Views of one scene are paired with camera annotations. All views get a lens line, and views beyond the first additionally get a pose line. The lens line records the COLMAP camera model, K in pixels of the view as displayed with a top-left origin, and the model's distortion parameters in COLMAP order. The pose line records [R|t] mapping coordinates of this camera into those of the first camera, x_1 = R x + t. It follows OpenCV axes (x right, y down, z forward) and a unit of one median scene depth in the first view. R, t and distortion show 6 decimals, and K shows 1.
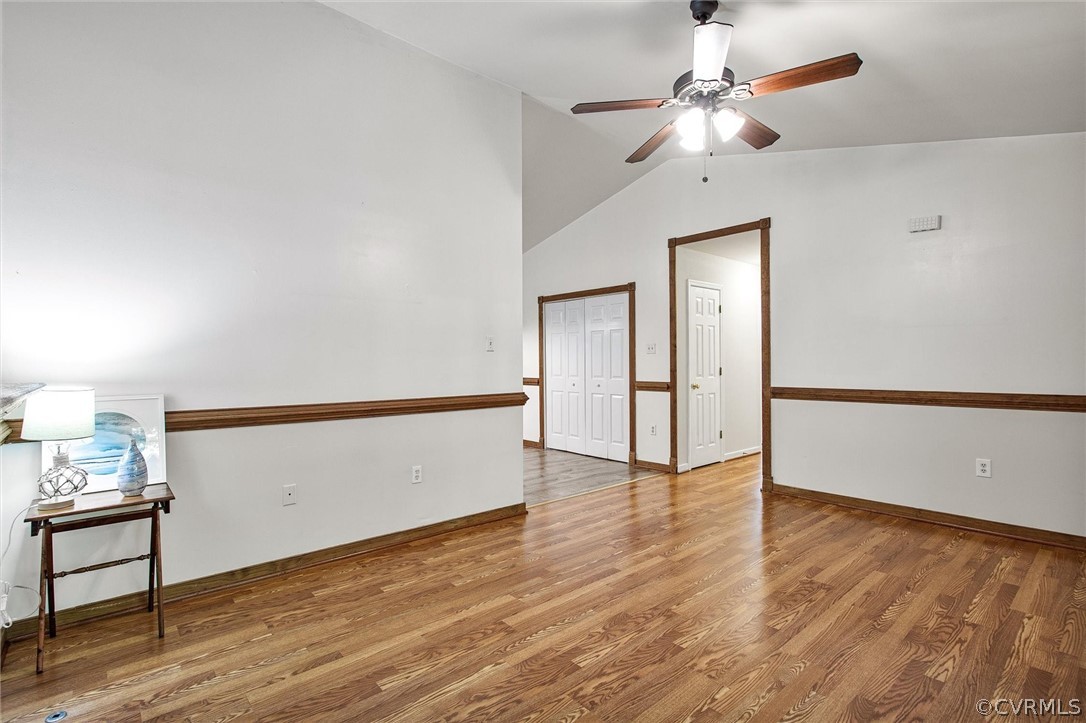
lens RADIAL K [[514.6, 0, 544.4], [0, 514.6, 361.1], [0, 0, 1]] dist [-0.006360, -0.000238]
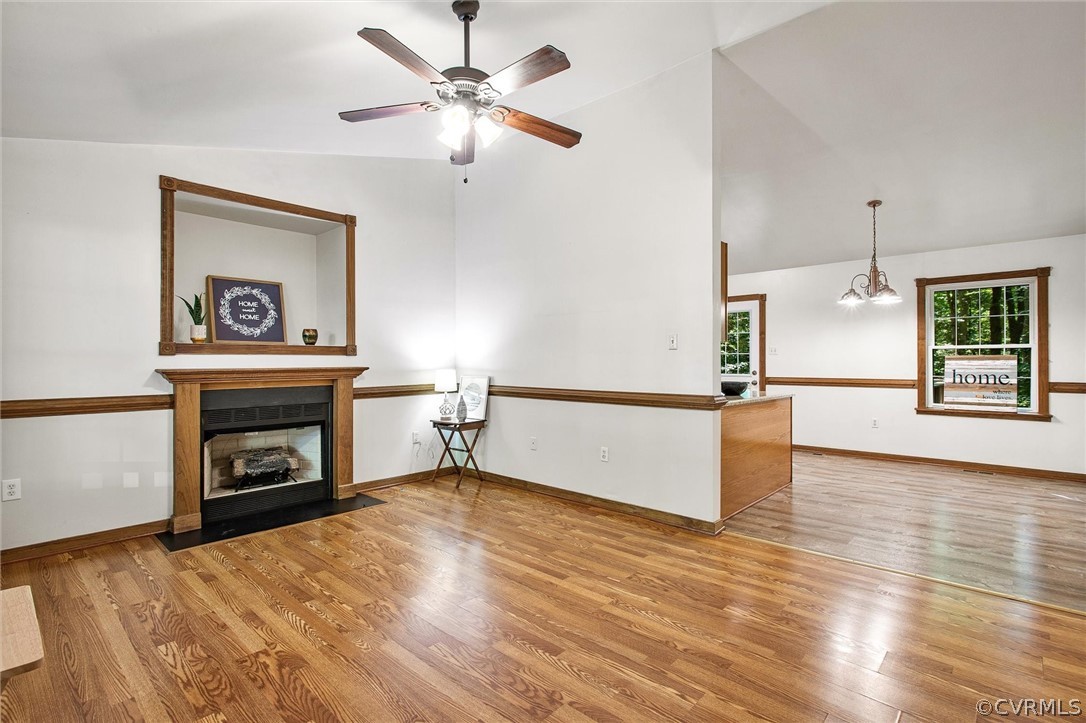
lens RADIAL K [[514.6, 0, 540.5], [0, 514.6, 360.8], [0, 0, 1]] dist [-0.006360, -0.000238]
pose [[0.103627, 0.007322, -0.994589, 1.004052], [0.002485, 0.999968, 0.007620, -0.007440], [0.994613, -0.003261, 0.103606, 0.788440]]
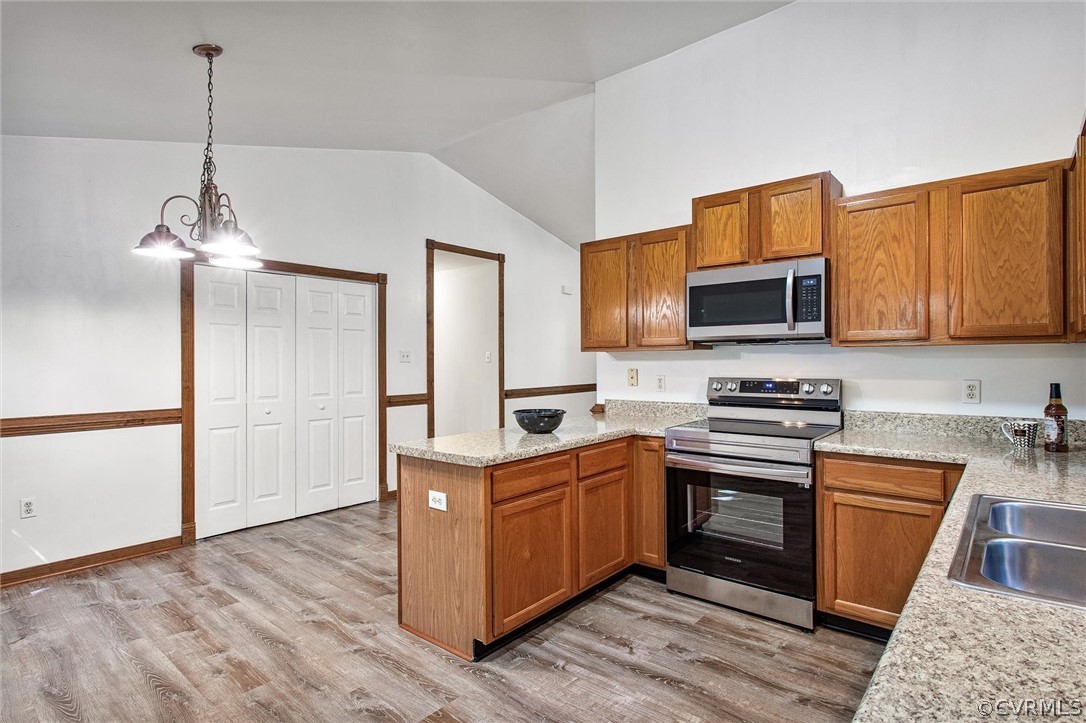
lens RADIAL K [[553.5, 0, 543.3], [0, 553.5, 359.8], [0, 0, 1]] dist [-0.003355, -0.000058]
pose [[-0.137409, 0.012965, 0.990430, -1.332534], [0.010463, 0.999878, -0.011637, -0.009684], [-0.990459, 0.008764, -0.137528, 1.607748]]
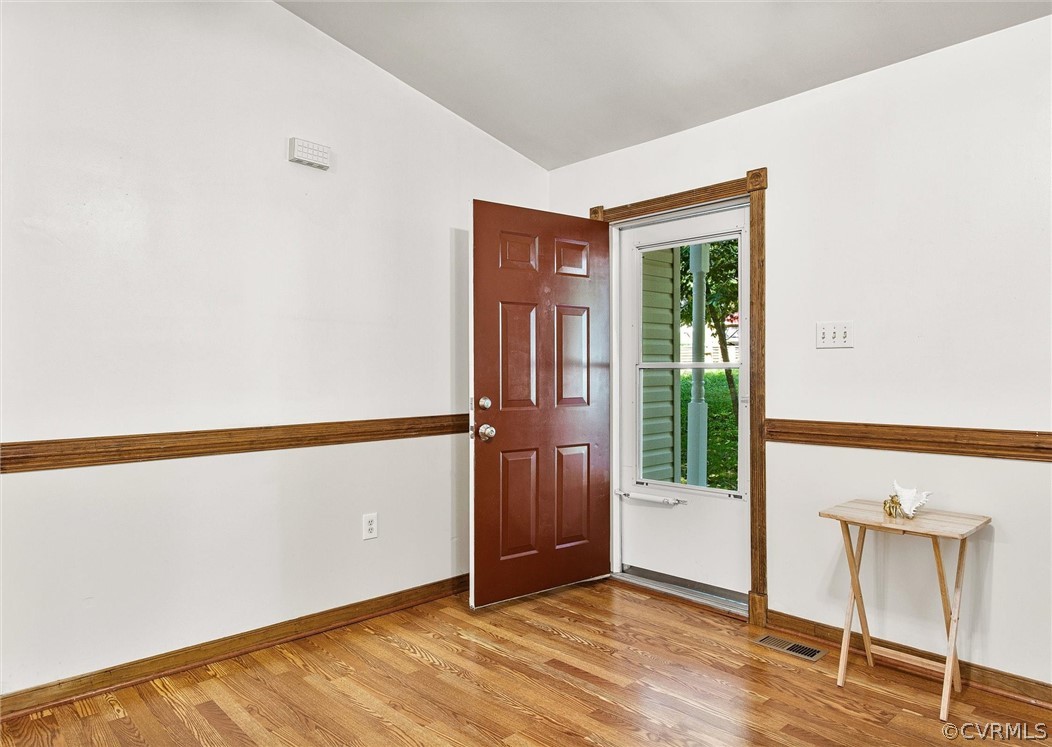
lens RADIAL K [[689.8, 0, 531.1], [0, 689.8, 370.1], [0, 0, 1]] dist [-0.007289, -0.000267]
pose [[-0.038321, 0.006820, 0.999242, -0.116074], [0.004829, 0.999966, -0.006640, 0.000111], [-0.999254, 0.004571, -0.038352, 0.899744]]
